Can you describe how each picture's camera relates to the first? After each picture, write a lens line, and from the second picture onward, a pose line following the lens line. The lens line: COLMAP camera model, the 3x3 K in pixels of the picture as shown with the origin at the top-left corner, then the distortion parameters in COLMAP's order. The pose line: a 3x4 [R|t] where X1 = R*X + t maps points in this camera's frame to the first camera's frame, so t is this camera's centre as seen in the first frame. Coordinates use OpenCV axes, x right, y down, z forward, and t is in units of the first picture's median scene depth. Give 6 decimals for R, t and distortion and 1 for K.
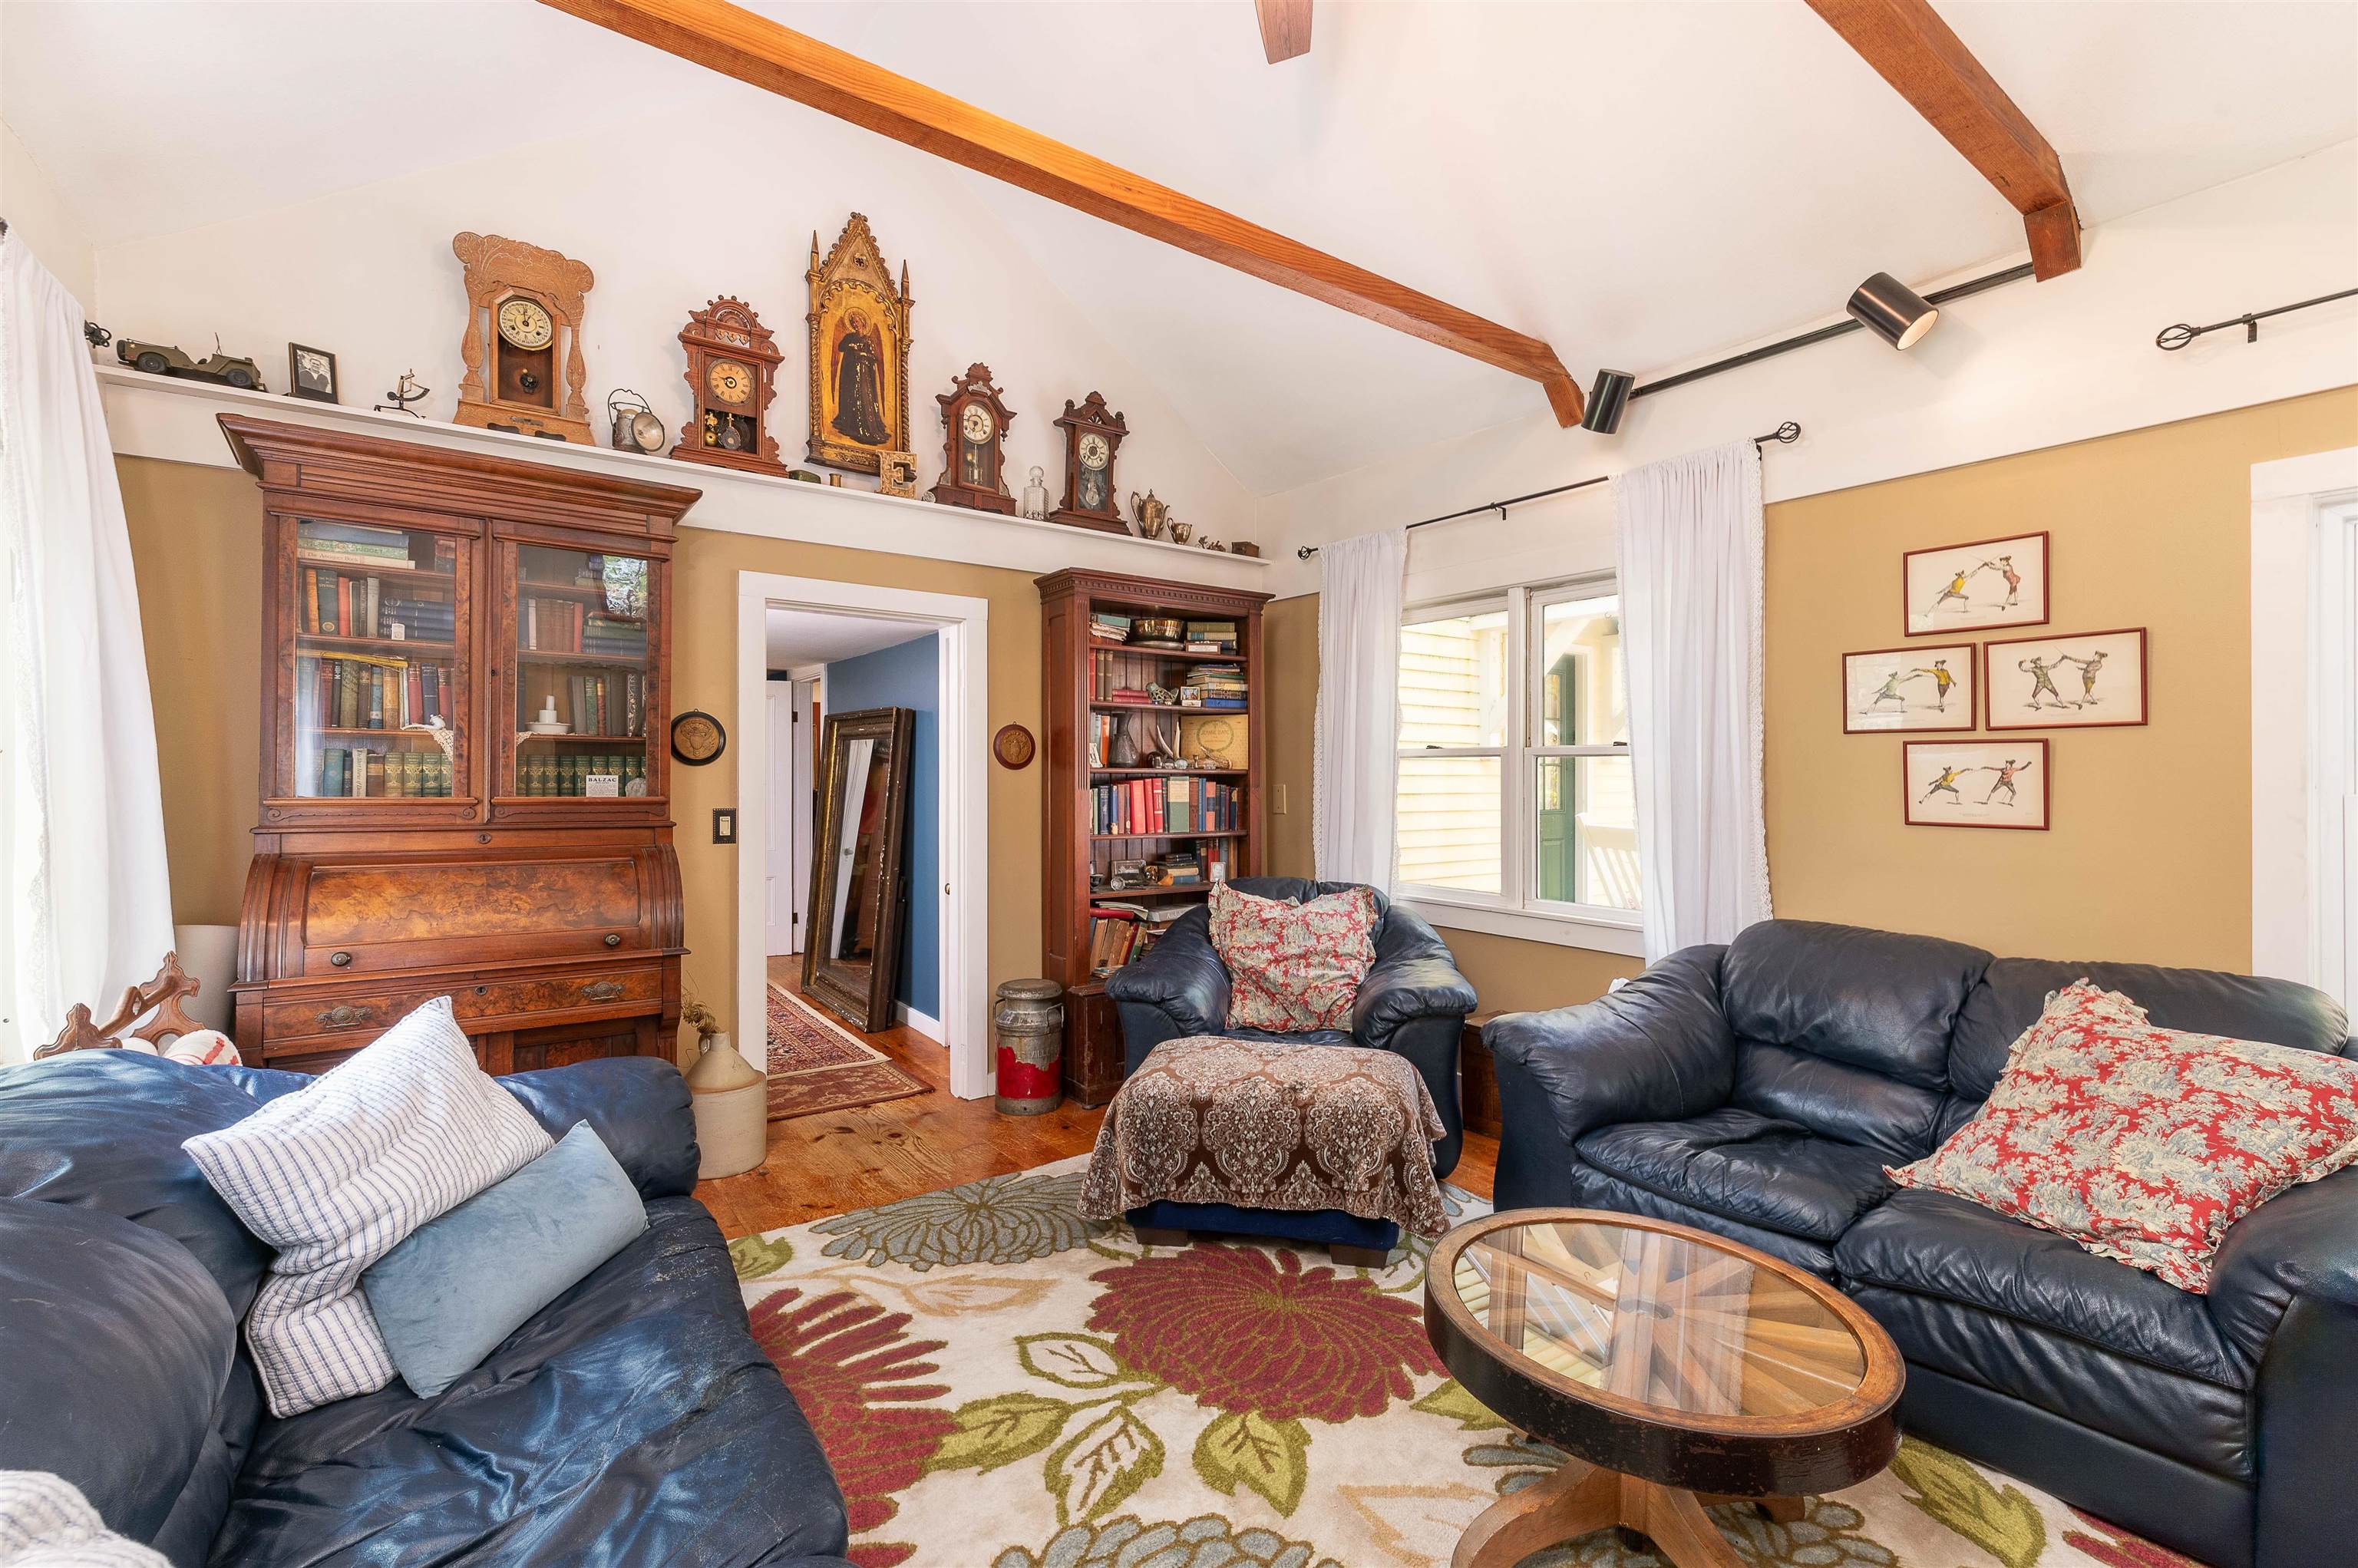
lens RADIAL K [[1016.2, 0, 1187.6], [0, 1016.2, 774.6], [0, 0, 1]] dist [-0.000145, 0.000209]
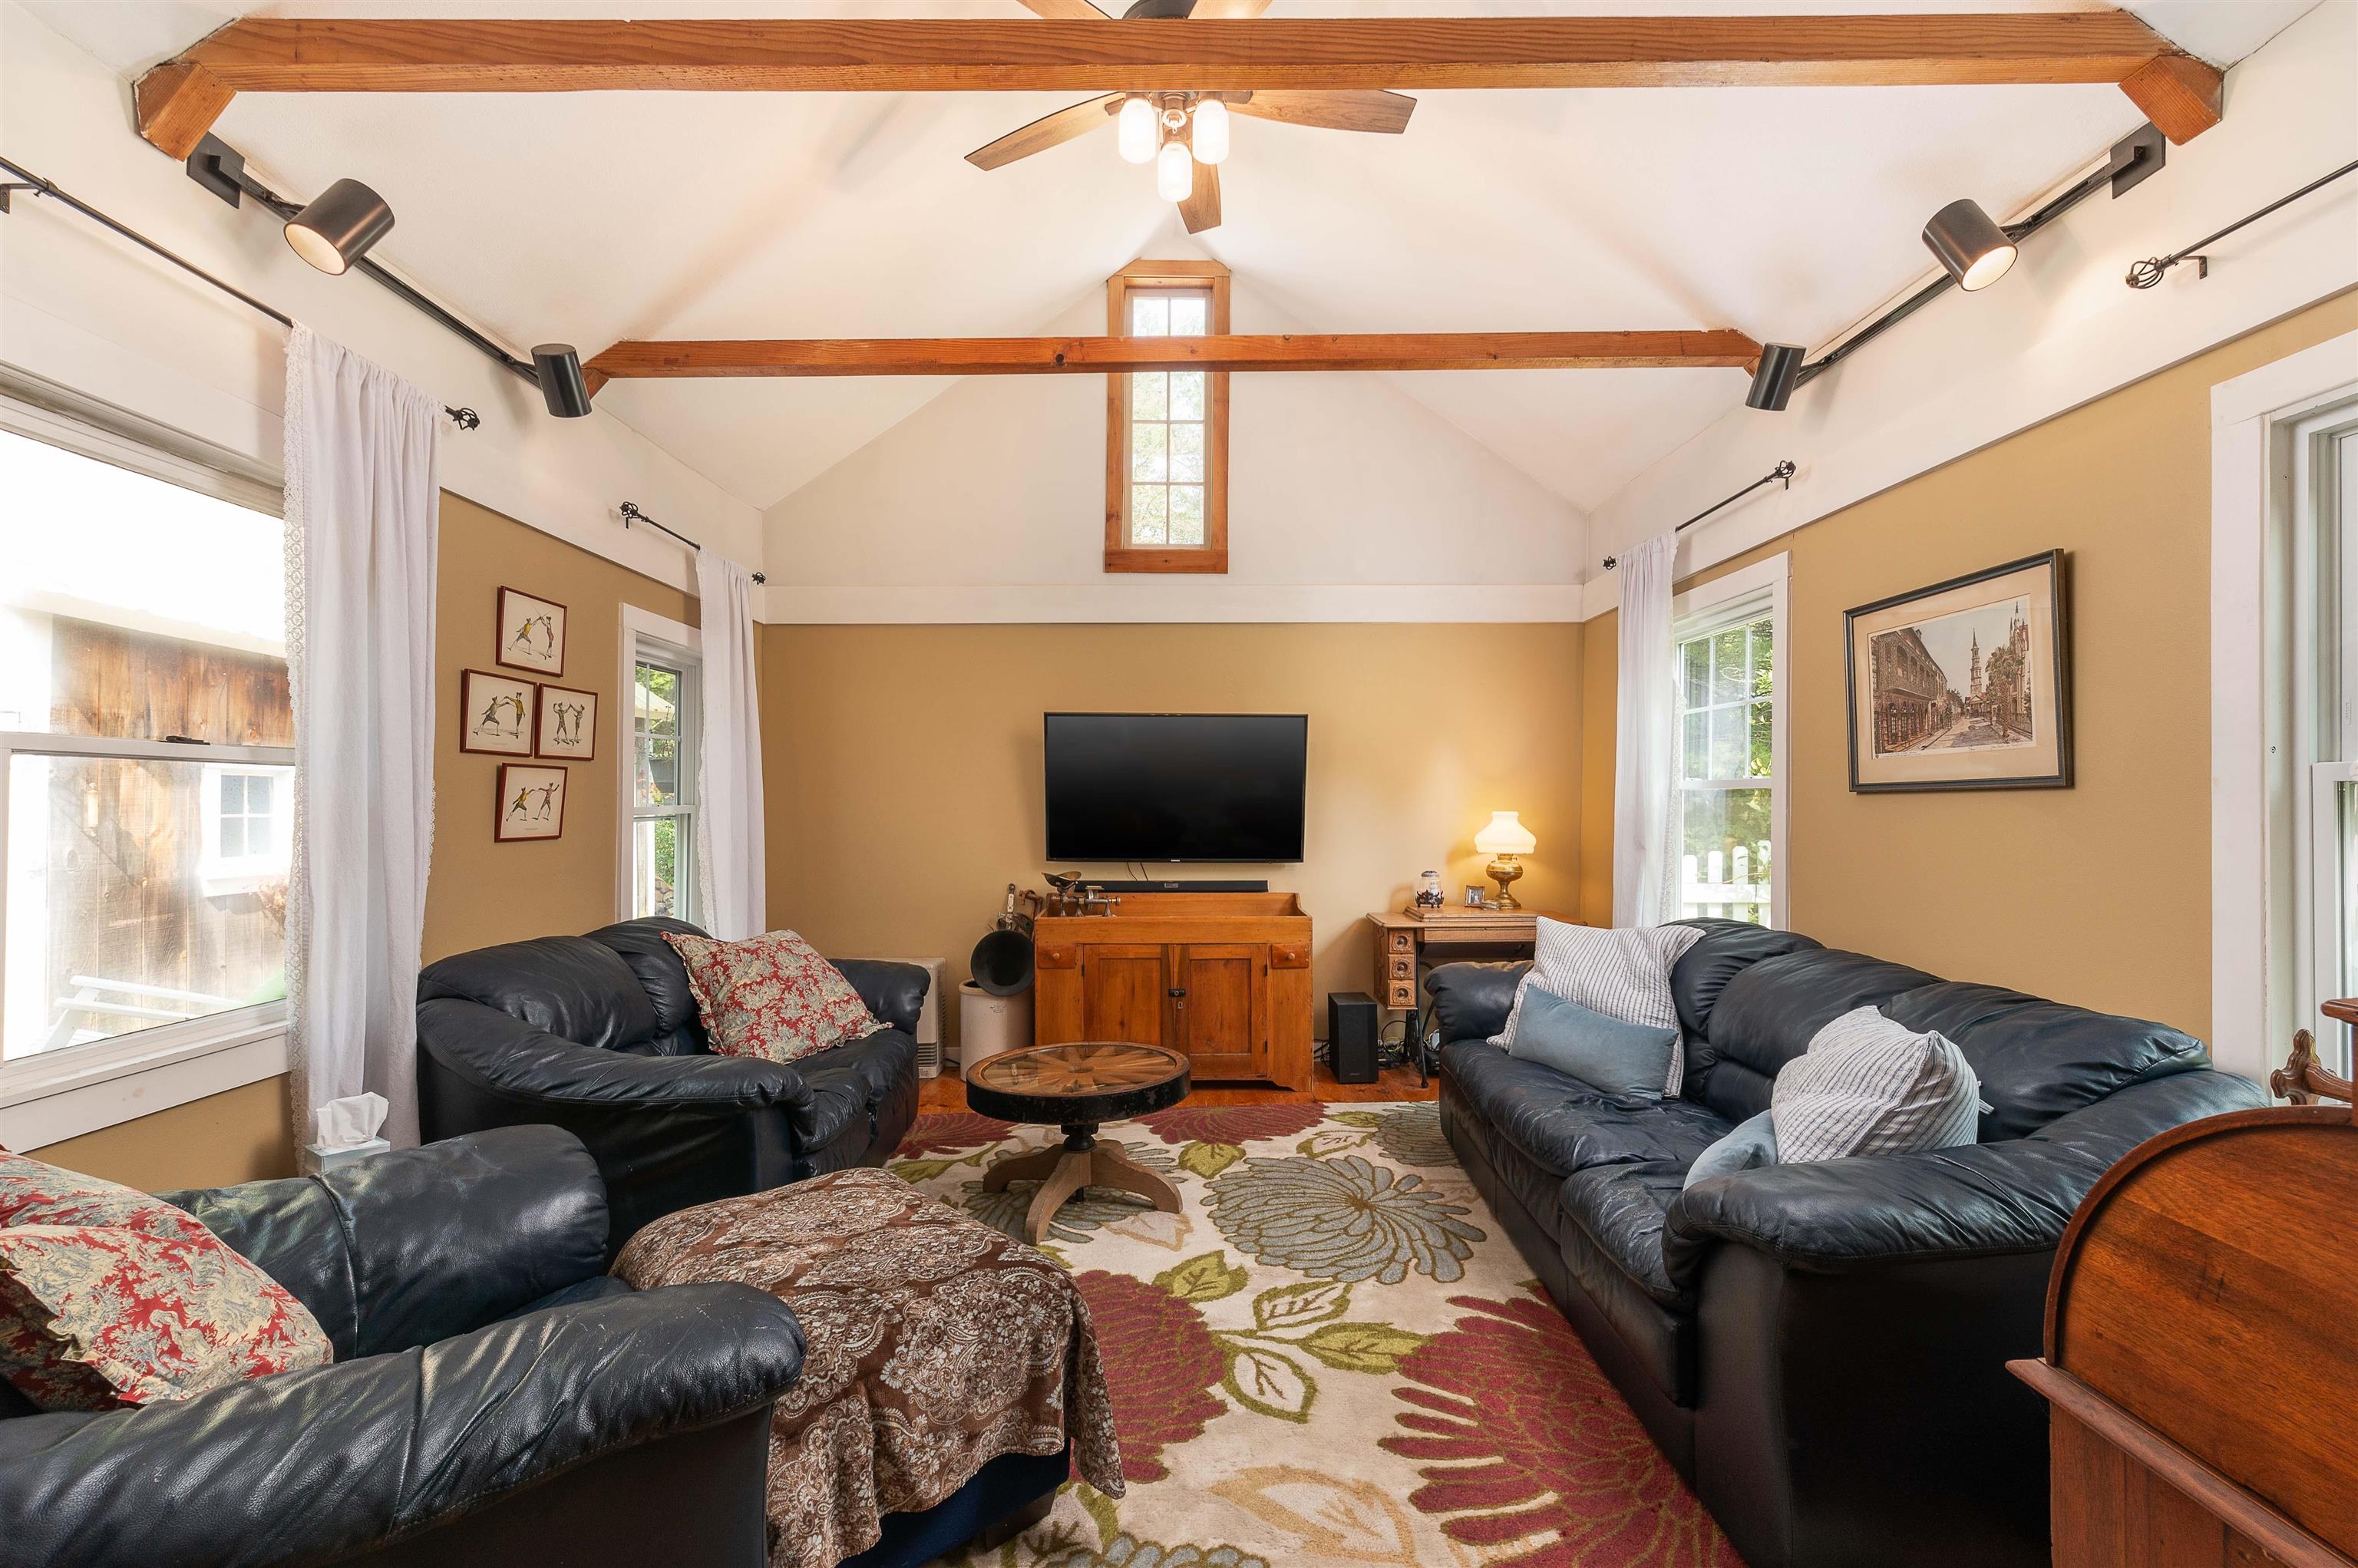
lens RADIAL K [[1016.2, 0, 1185.9], [0, 1016.2, 788.4], [0, 0, 1]] dist [-0.000145, 0.000209]
pose [[-0.820270, 0.005064, 0.571954, -0.631503], [0.001380, 0.999975, -0.006875, 0.002138], [-0.571975, -0.004850, -0.820257, 1.899274]]
